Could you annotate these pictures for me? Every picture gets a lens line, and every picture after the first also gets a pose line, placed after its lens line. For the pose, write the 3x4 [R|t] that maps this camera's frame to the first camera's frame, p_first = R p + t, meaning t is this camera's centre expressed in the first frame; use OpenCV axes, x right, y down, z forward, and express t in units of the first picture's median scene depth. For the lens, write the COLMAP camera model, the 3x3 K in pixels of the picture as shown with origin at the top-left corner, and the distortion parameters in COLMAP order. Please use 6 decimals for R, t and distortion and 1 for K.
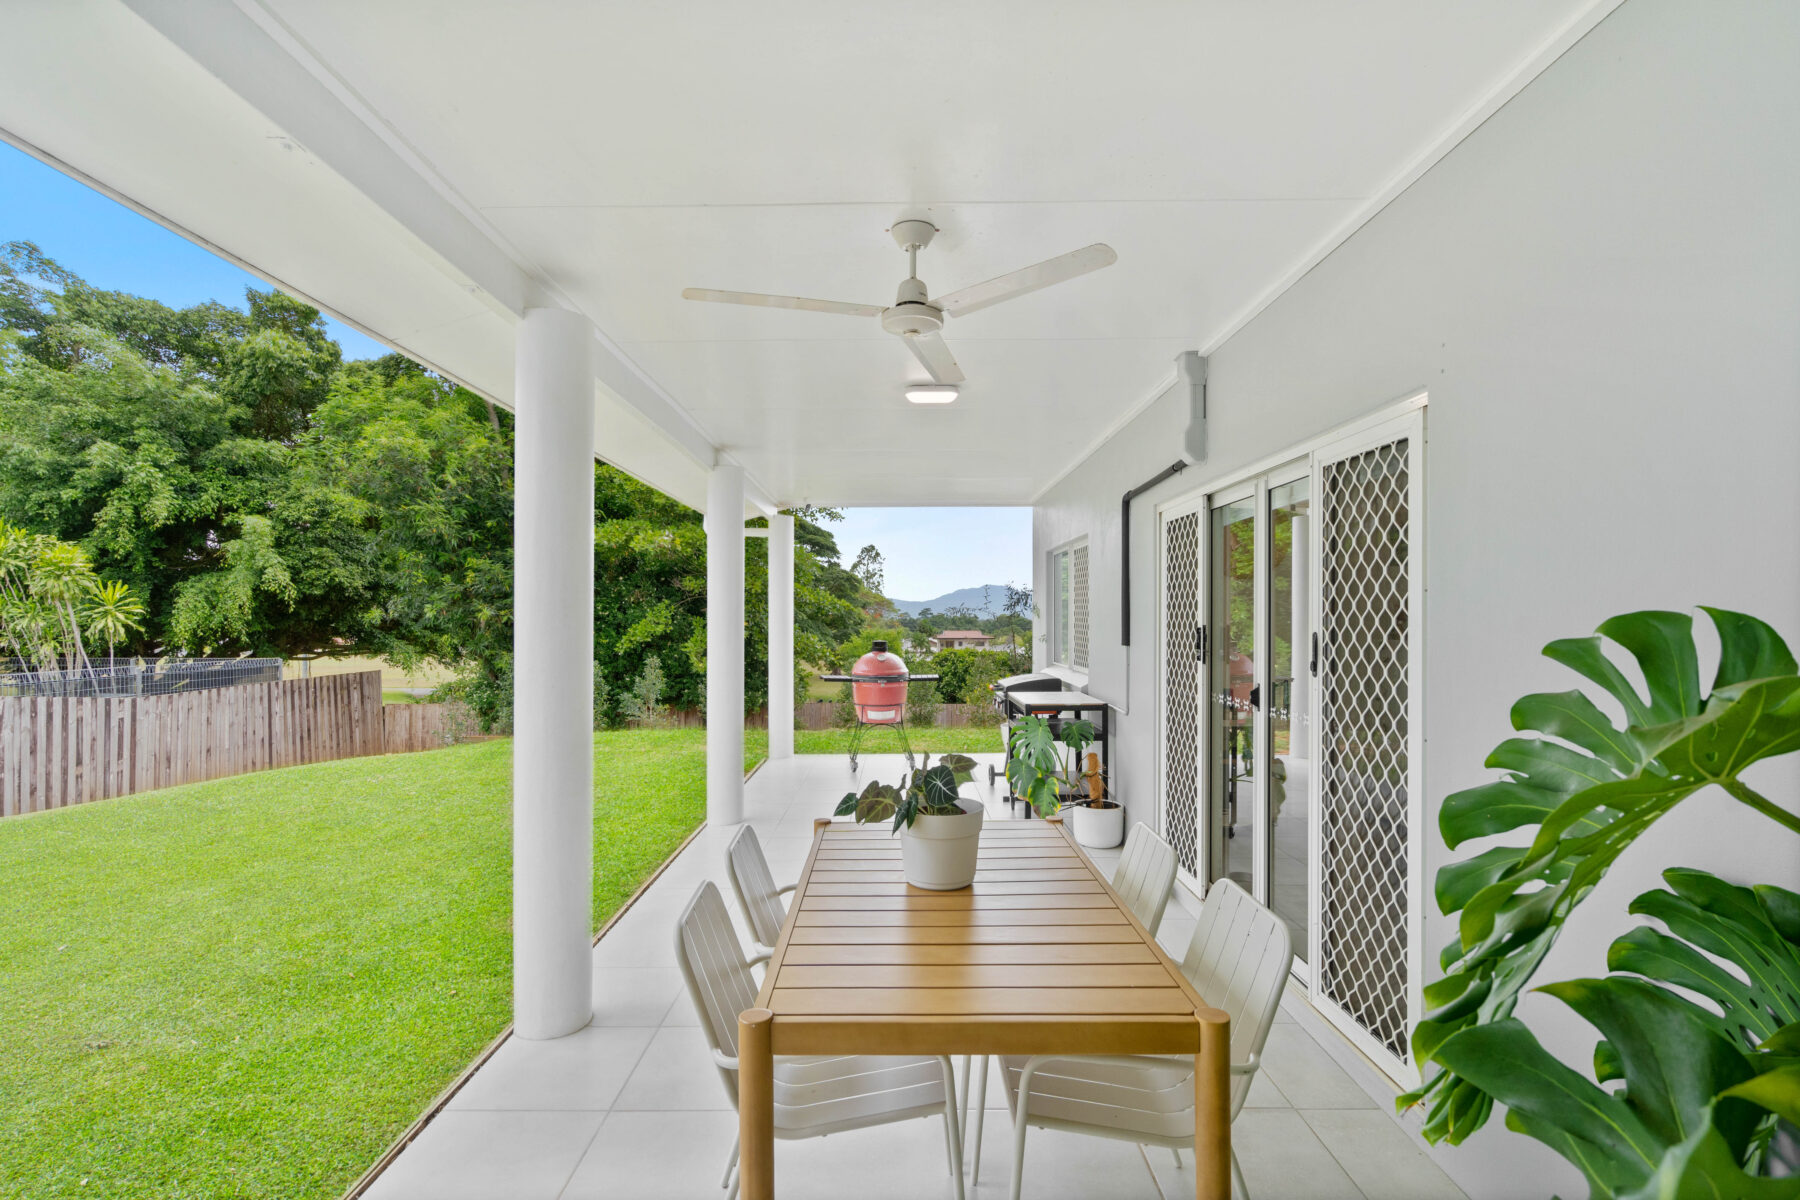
lens RADIAL K [[823.3, 0, 897.5], [0, 823.3, 613.3], [0, 0, 1]] dist [-0.003915, -0.000352]
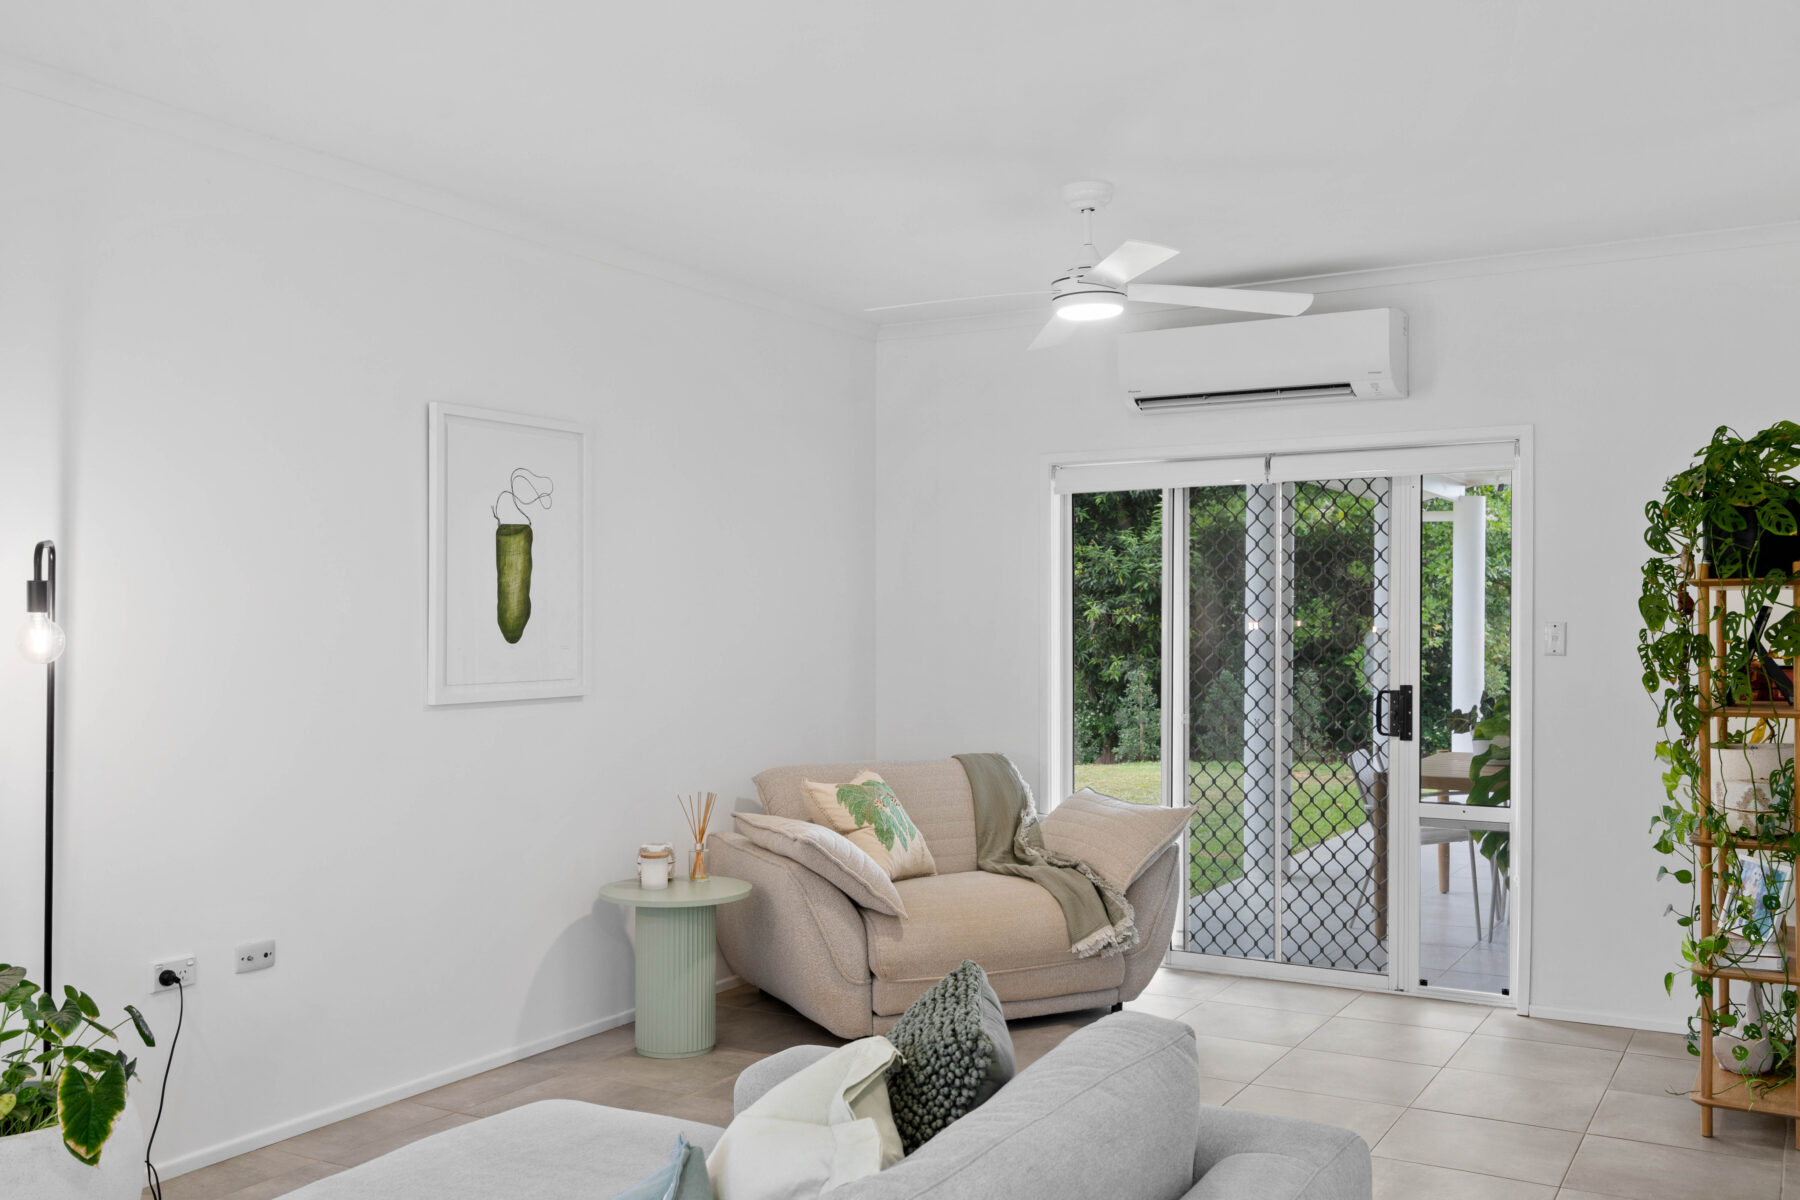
lens RADIAL K [[1577.8, 0, 895.3], [0, 1577.8, 617.1], [0, 0, 1]] dist [-0.001755, 0.006835]
pose [[0.865246, -0.004561, -0.501326, 0.091754], [0.001728, 0.999980, -0.006116, 0.012834], [0.501344, 0.004425, 0.865237, -0.407745]]
